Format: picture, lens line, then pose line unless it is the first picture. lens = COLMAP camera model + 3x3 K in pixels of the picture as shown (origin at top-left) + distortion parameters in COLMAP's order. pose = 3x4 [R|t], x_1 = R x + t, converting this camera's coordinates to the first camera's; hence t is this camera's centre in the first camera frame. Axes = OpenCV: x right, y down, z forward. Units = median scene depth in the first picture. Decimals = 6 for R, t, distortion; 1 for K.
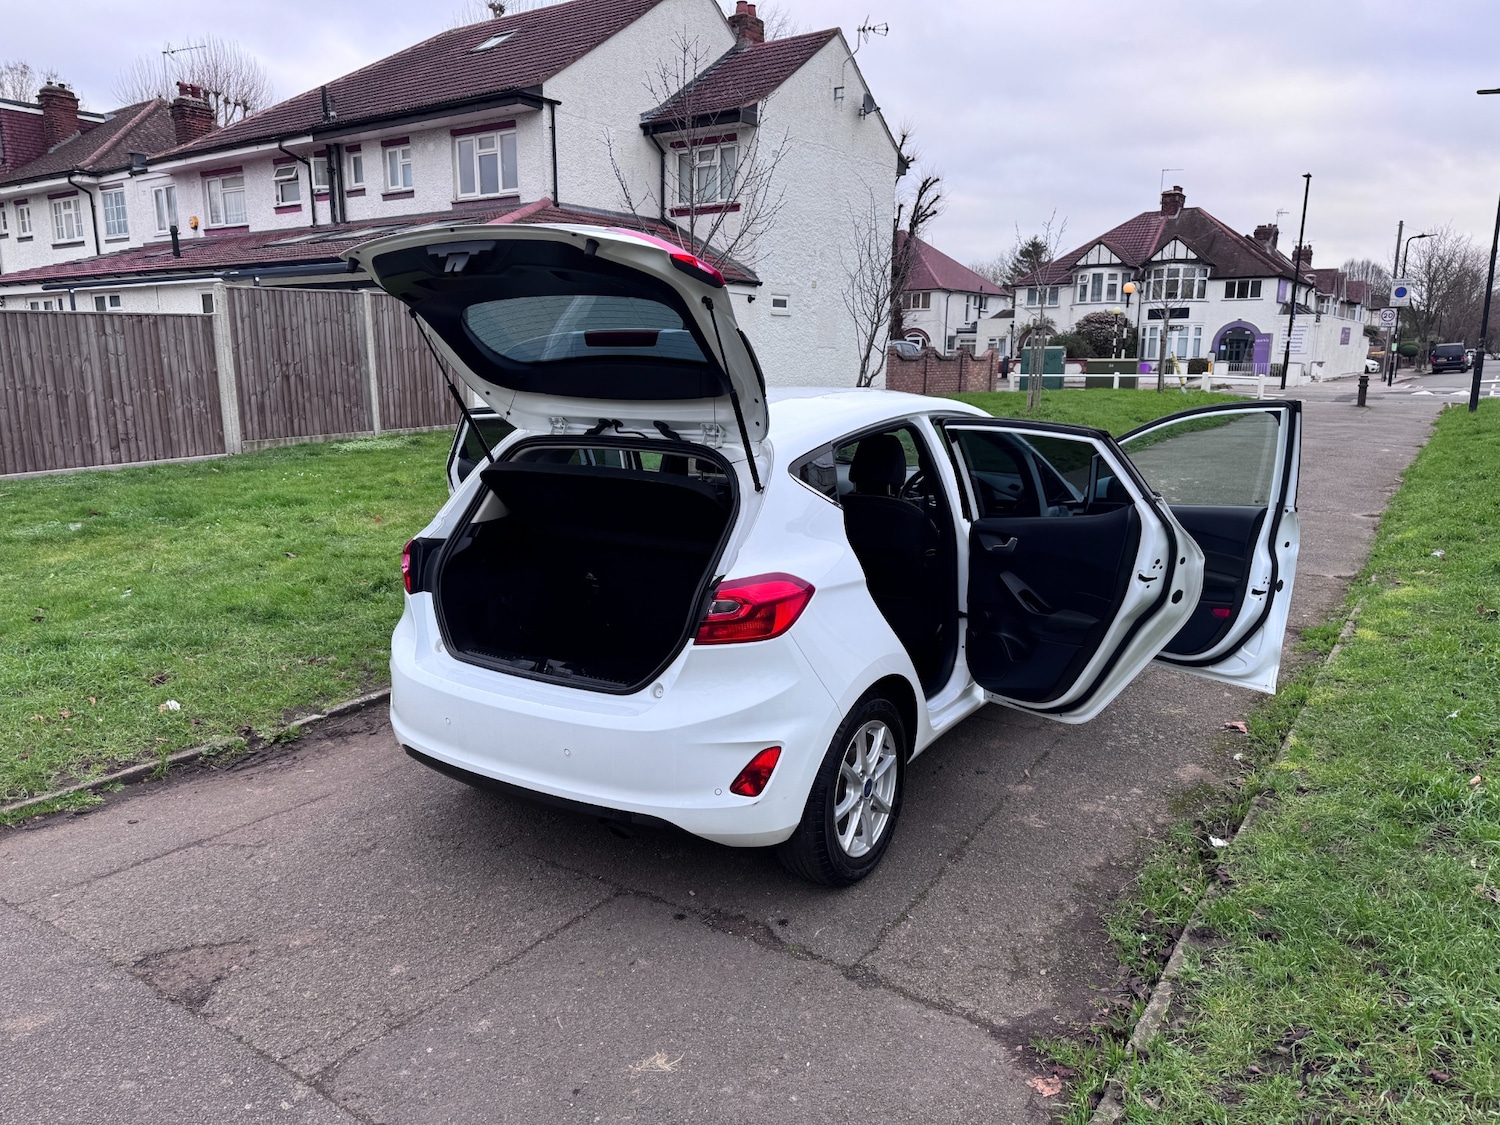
lens RADIAL K [[1072.2, 0, 747.9], [0, 1072.2, 560.8], [0, 0, 1]] dist [0.027257, -0.031996]
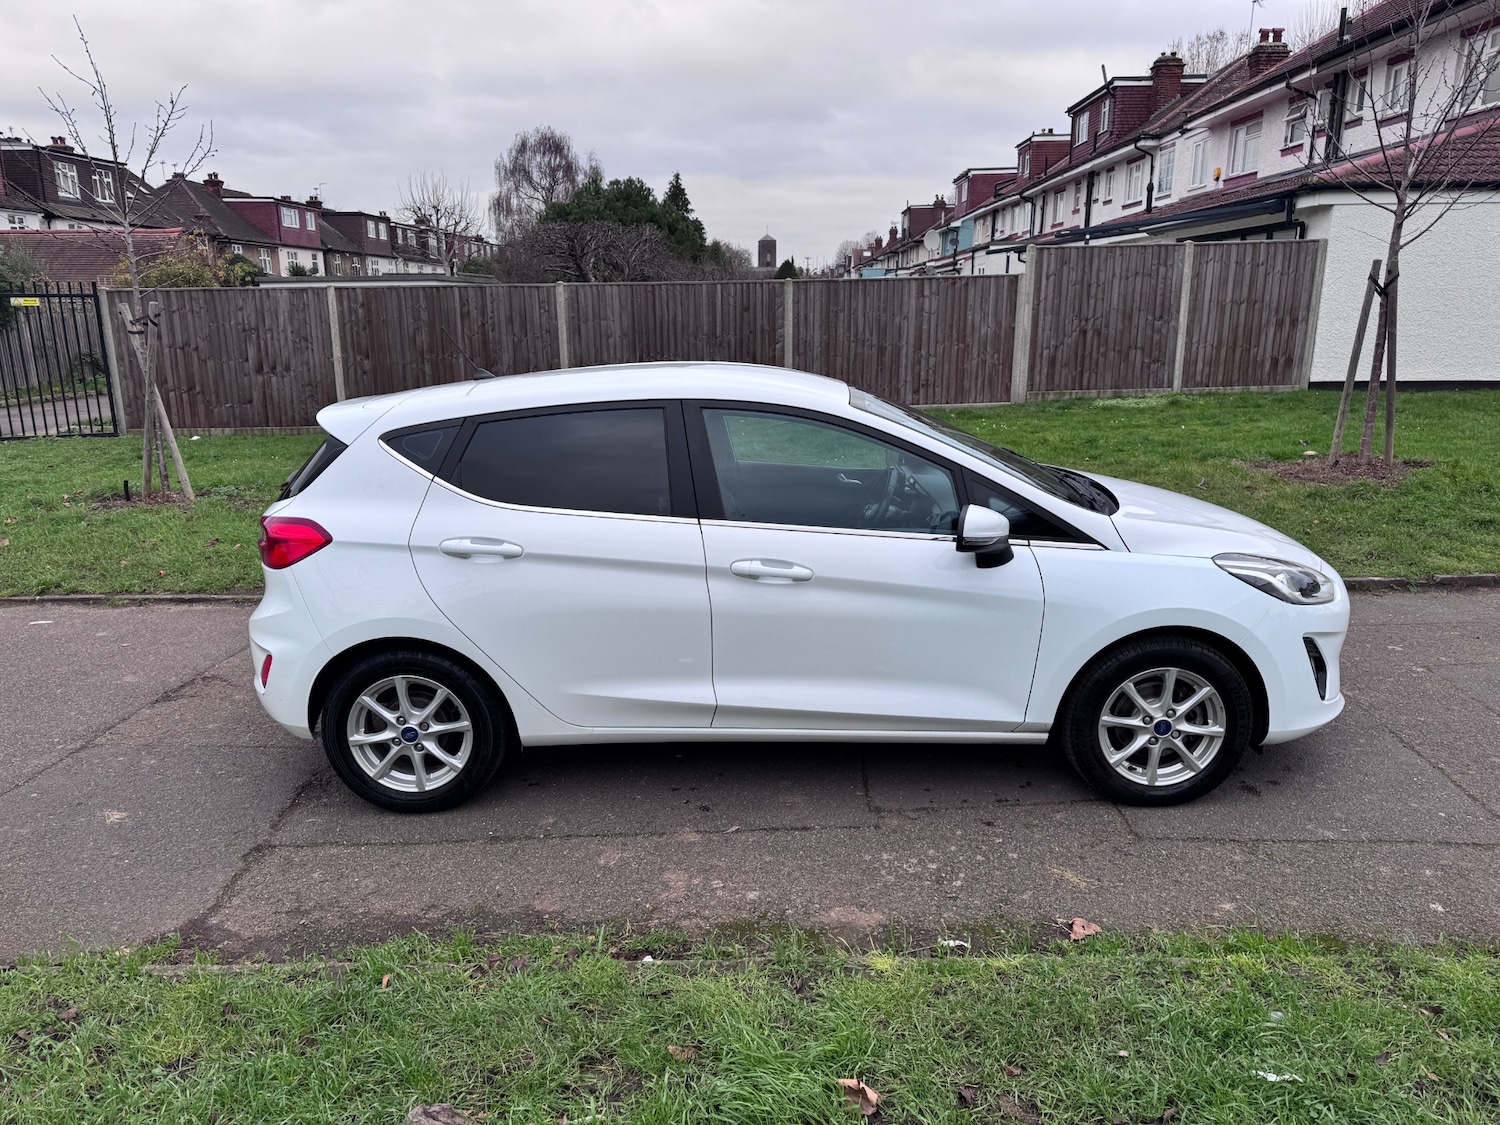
lens RADIAL K [[1072.2, 0, 747.9], [0, 1072.2, 560.8], [0, 0, 1]] dist [0.027257, -0.031996]
pose [[0.549422, 0.184181, -0.814993, 0.280781], [-0.144340, 0.981660, 0.124540, -0.036574], [0.822983, 0.049211, 0.565930, 0.156907]]
